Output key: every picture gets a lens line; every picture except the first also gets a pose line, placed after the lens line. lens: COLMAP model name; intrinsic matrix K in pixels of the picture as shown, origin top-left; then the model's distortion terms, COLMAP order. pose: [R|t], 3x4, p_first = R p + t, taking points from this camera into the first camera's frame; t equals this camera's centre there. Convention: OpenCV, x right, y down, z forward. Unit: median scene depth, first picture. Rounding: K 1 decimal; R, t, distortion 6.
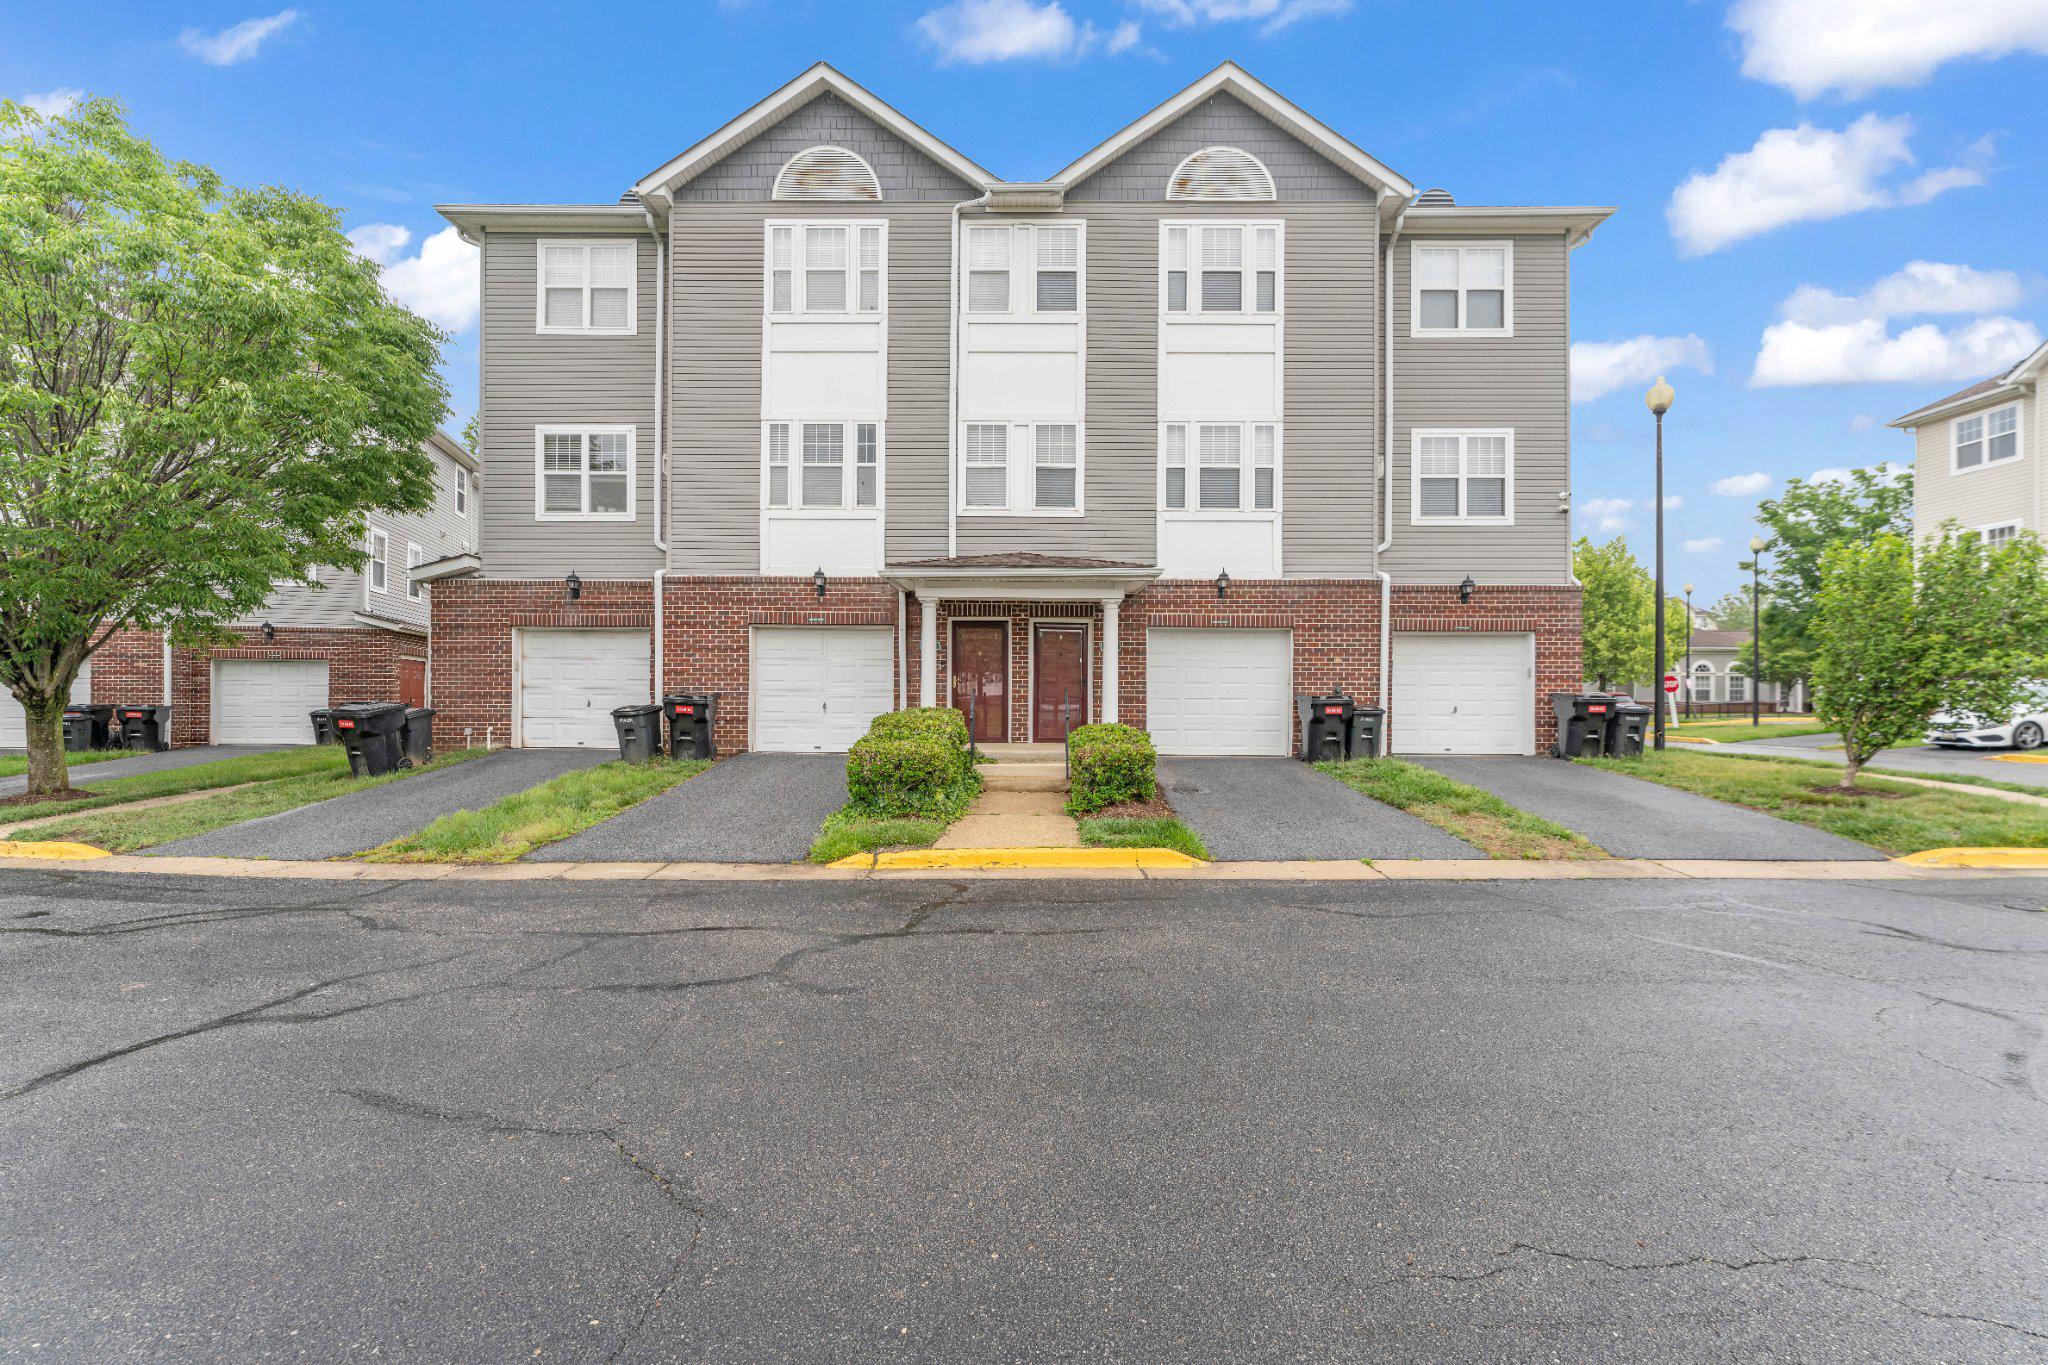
lens RADIAL K [[846.8, 0, 1024.0], [0, 846.8, 682.5], [0, 0, 1]] dist [-0.003869, -0.000179]
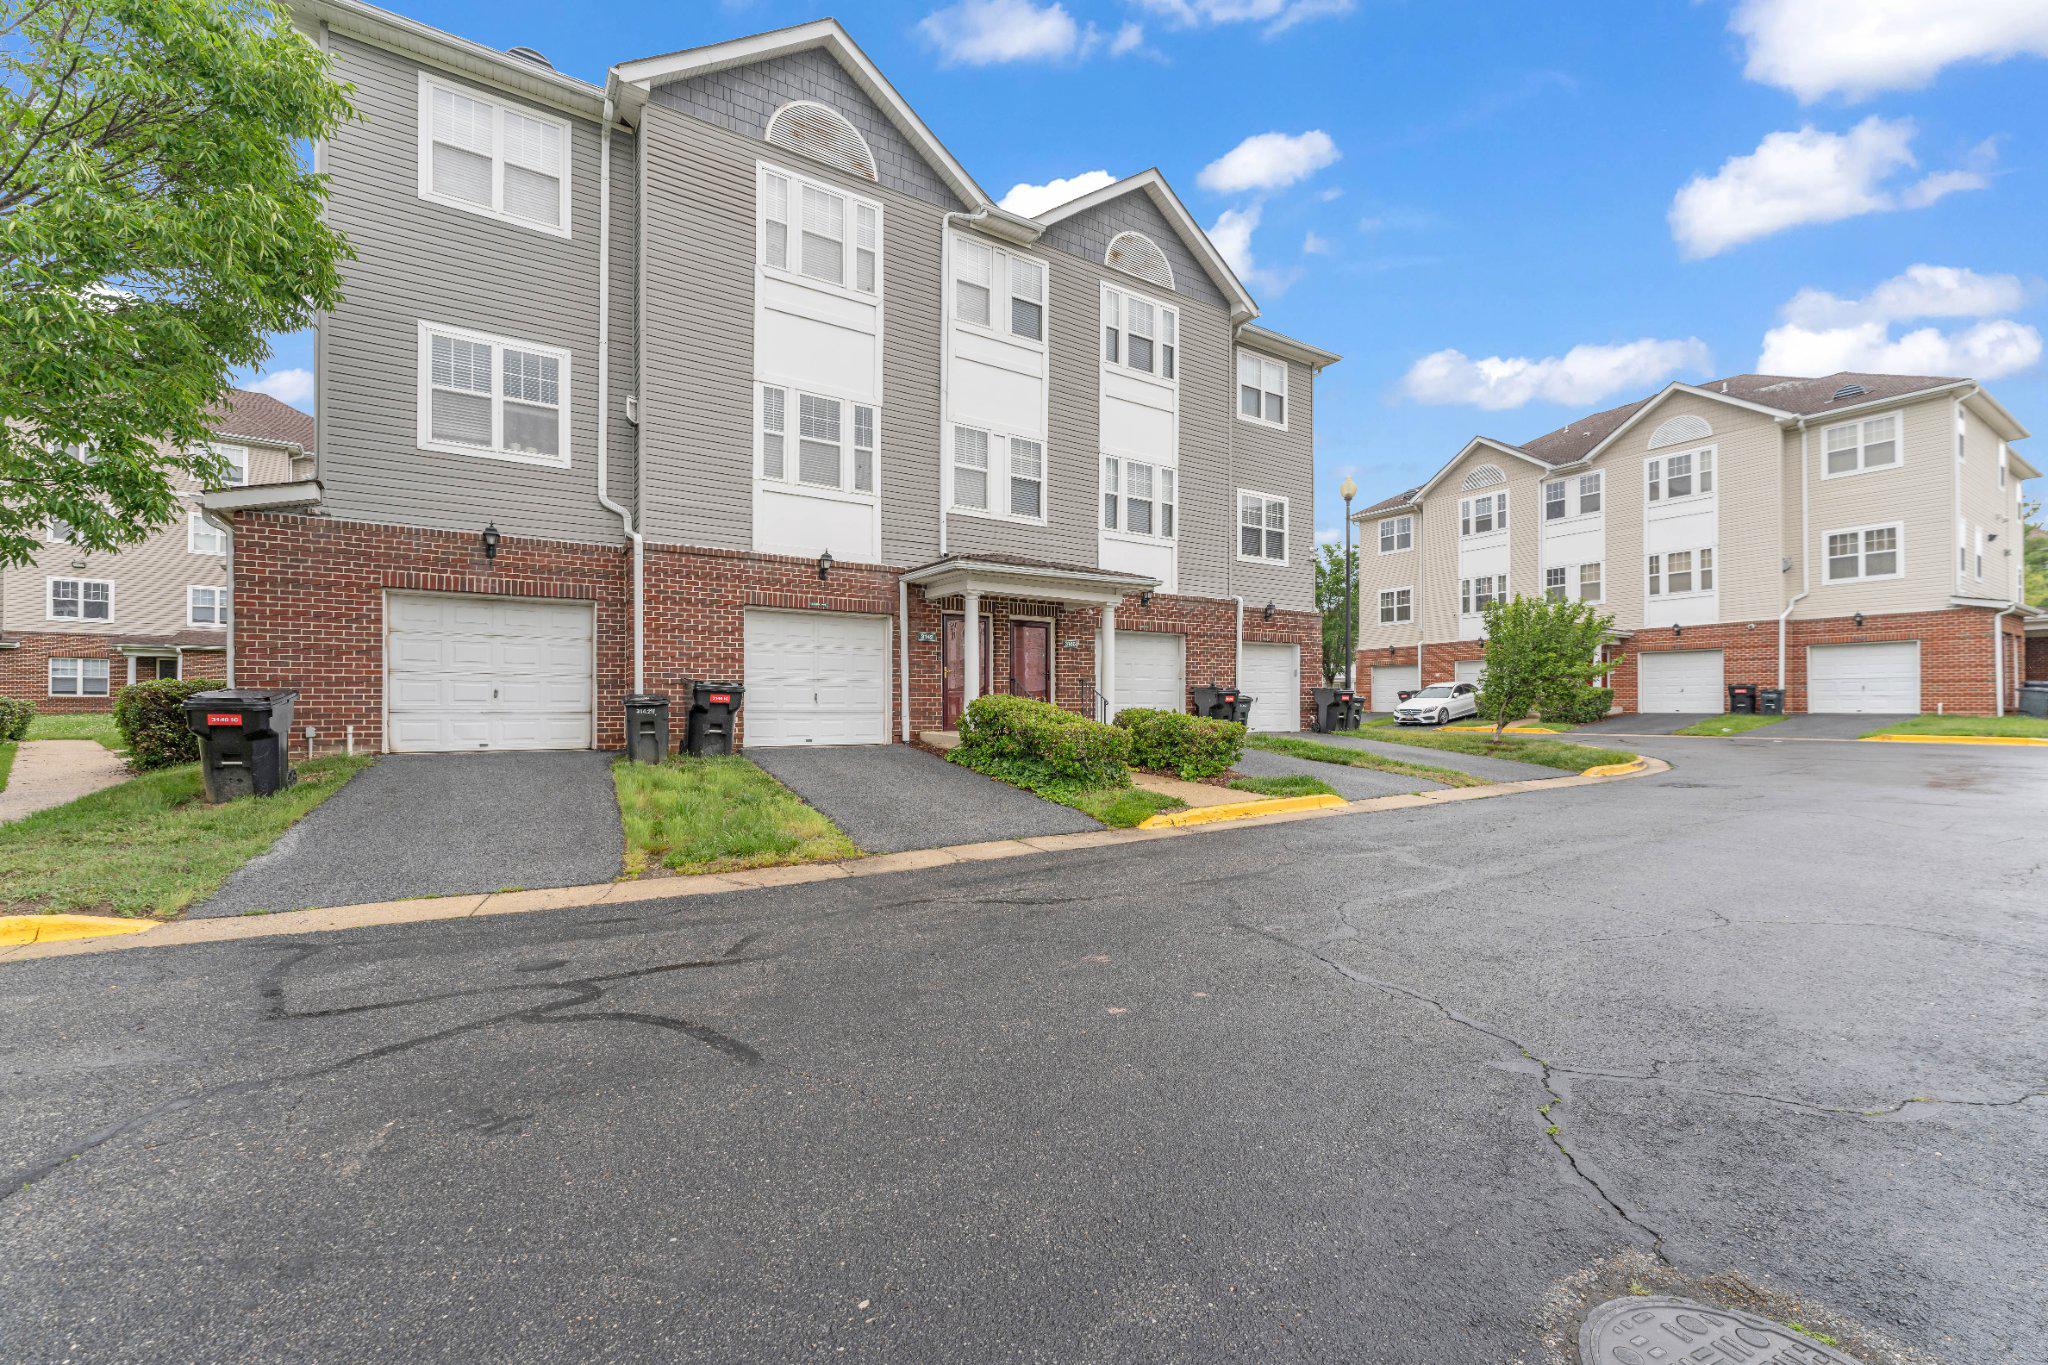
lens RADIAL K [[843.0, 0, 1024.6], [0, 843.0, 688.4], [0, 0, 1]] dist [-0.000118, 0.000034]
pose [[0.830914, 0.005674, 0.556372, -0.571734], [-0.005930, 0.999982, -0.001341, 0.019308], [-0.556369, -0.002185, 0.830932, 0.088459]]
